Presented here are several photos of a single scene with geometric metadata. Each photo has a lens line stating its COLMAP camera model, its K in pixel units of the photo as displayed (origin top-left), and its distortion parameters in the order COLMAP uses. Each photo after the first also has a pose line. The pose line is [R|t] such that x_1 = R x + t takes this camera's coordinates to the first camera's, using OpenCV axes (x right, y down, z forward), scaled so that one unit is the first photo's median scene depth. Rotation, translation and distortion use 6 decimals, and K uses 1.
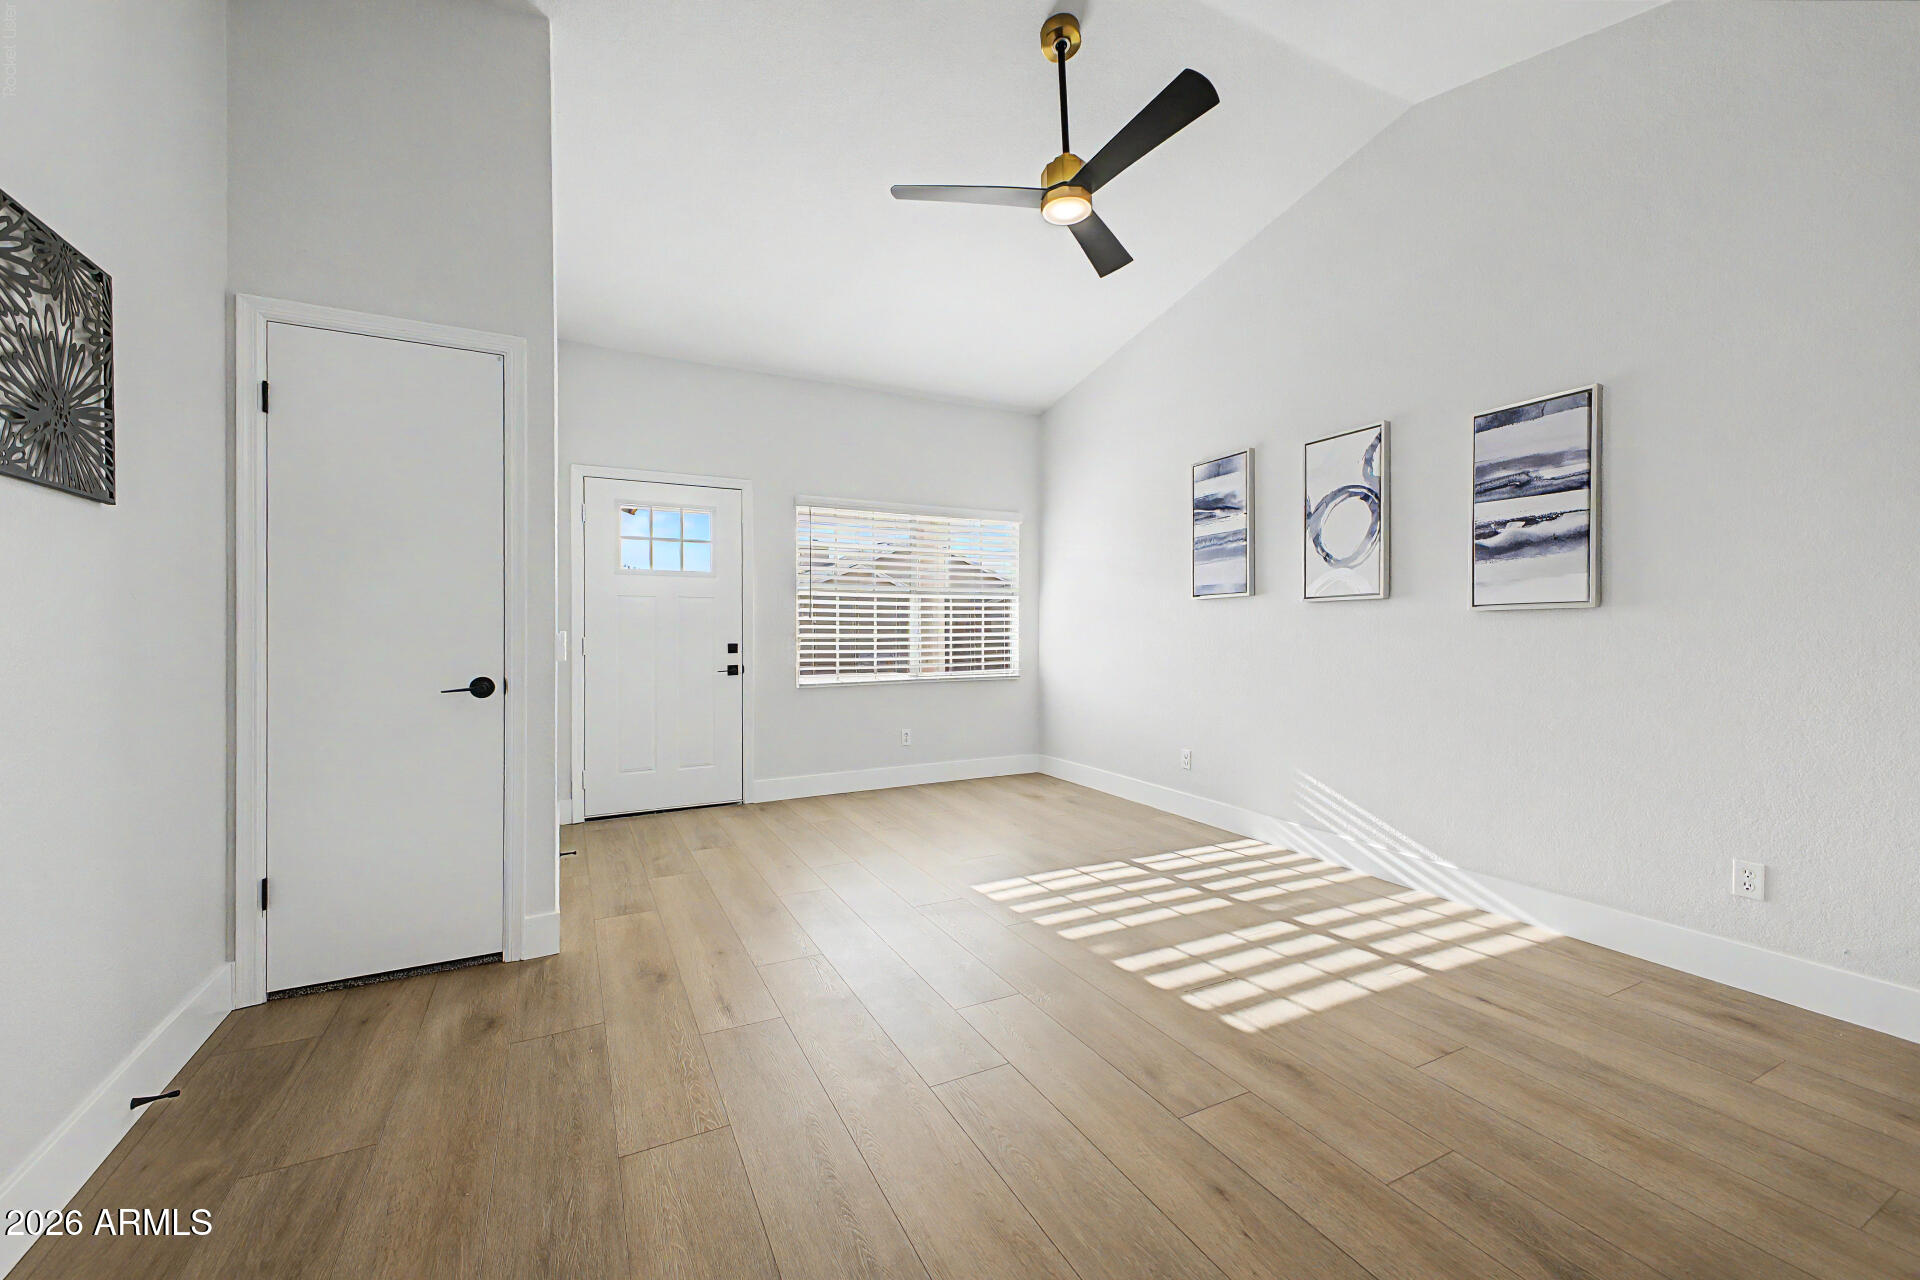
lens RADIAL K [[743.0, 0, 967.4], [0, 743.0, 630.4], [0, 0, 1]] dist [0.001733, -0.013043]
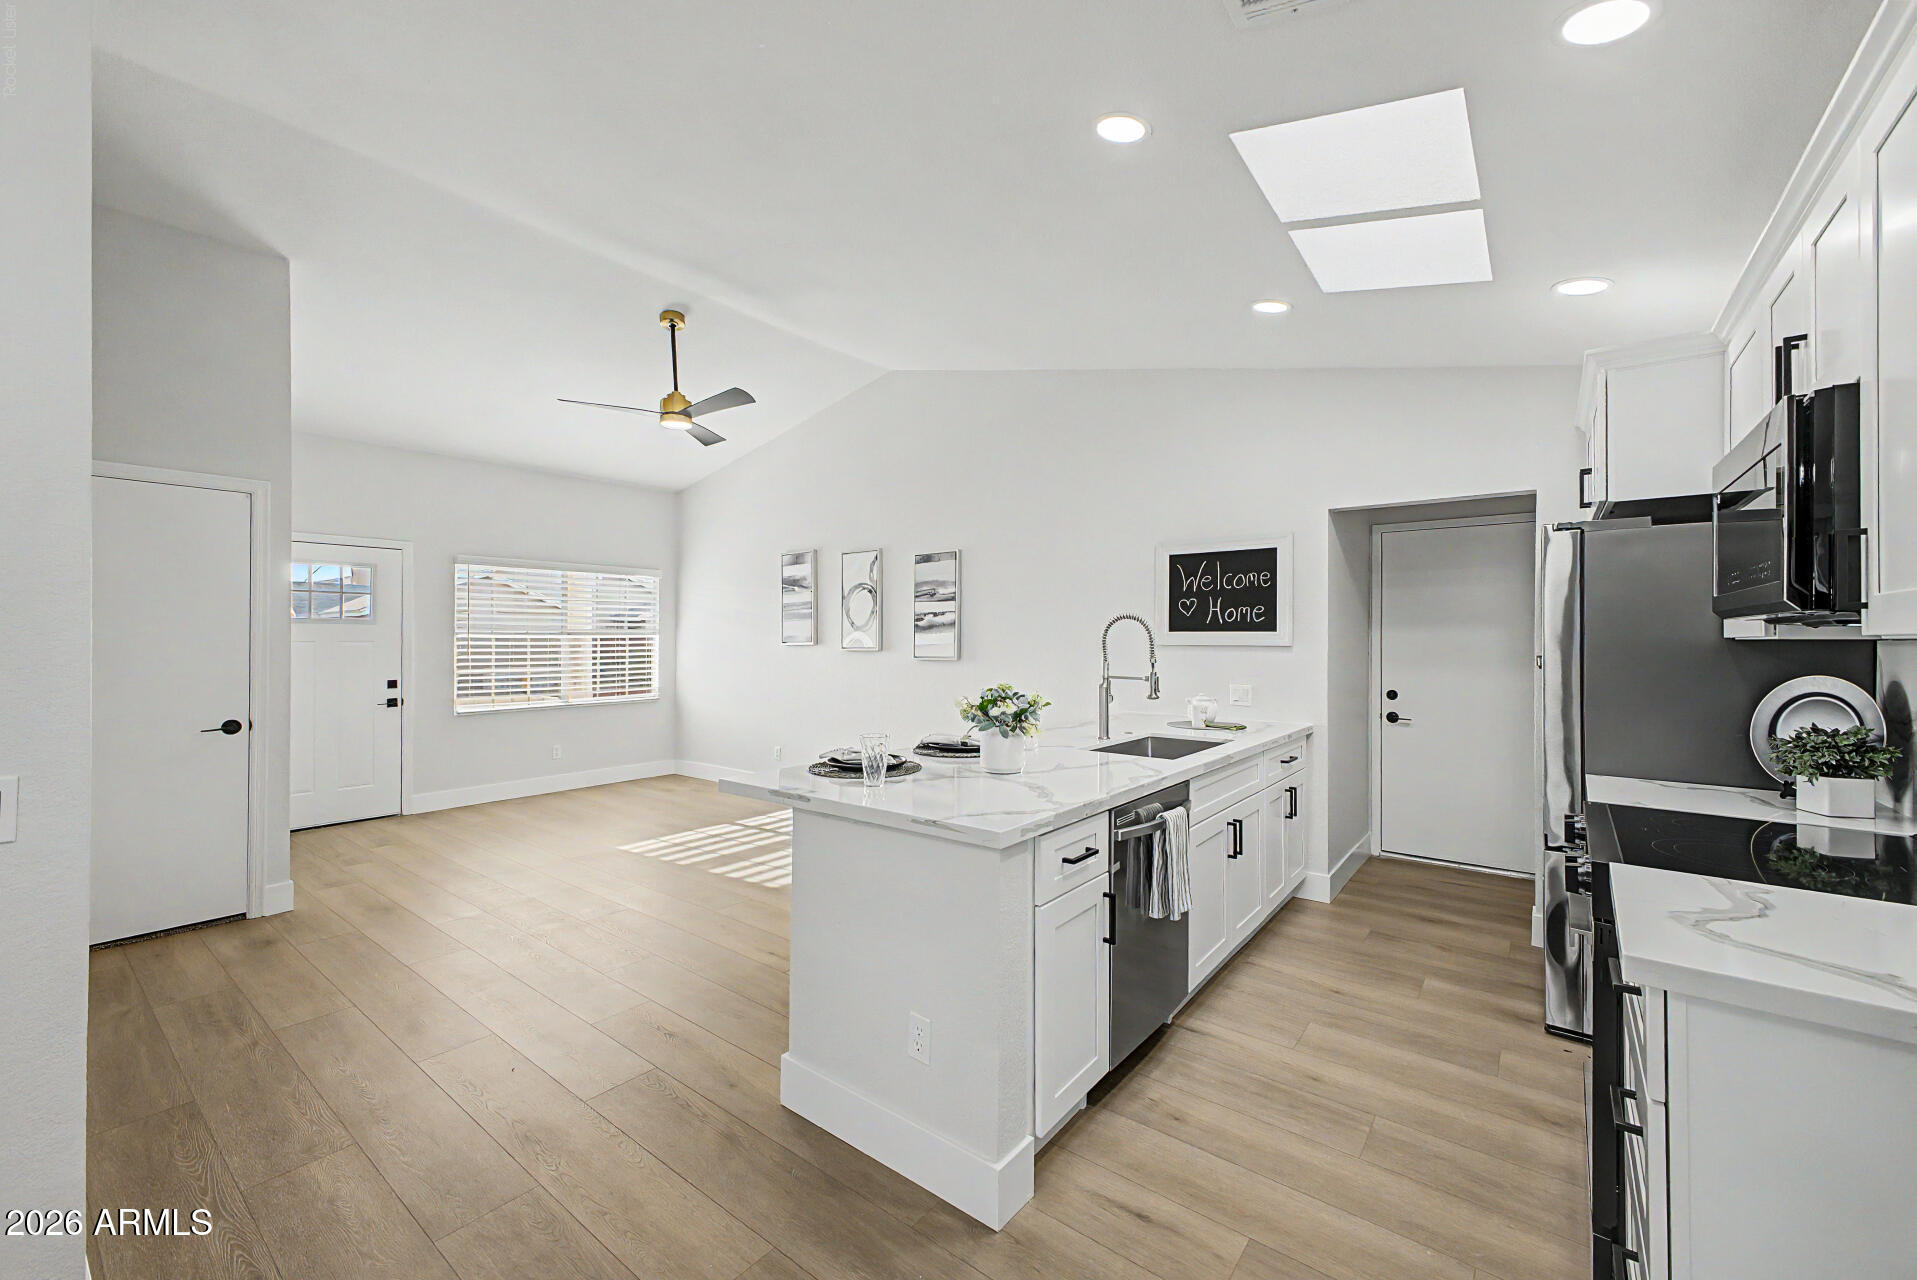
lens RADIAL K [[756.8, 0, 958.5], [0, 756.8, 640.0], [0, 0, 1]] dist [0.027708, -0.015080]
pose [[0.911174, 0.002424, 0.412015, 0.003708], [-0.001459, 0.999995, -0.002656, -0.060883], [-0.412020, 0.001819, 0.911173, -0.658199]]
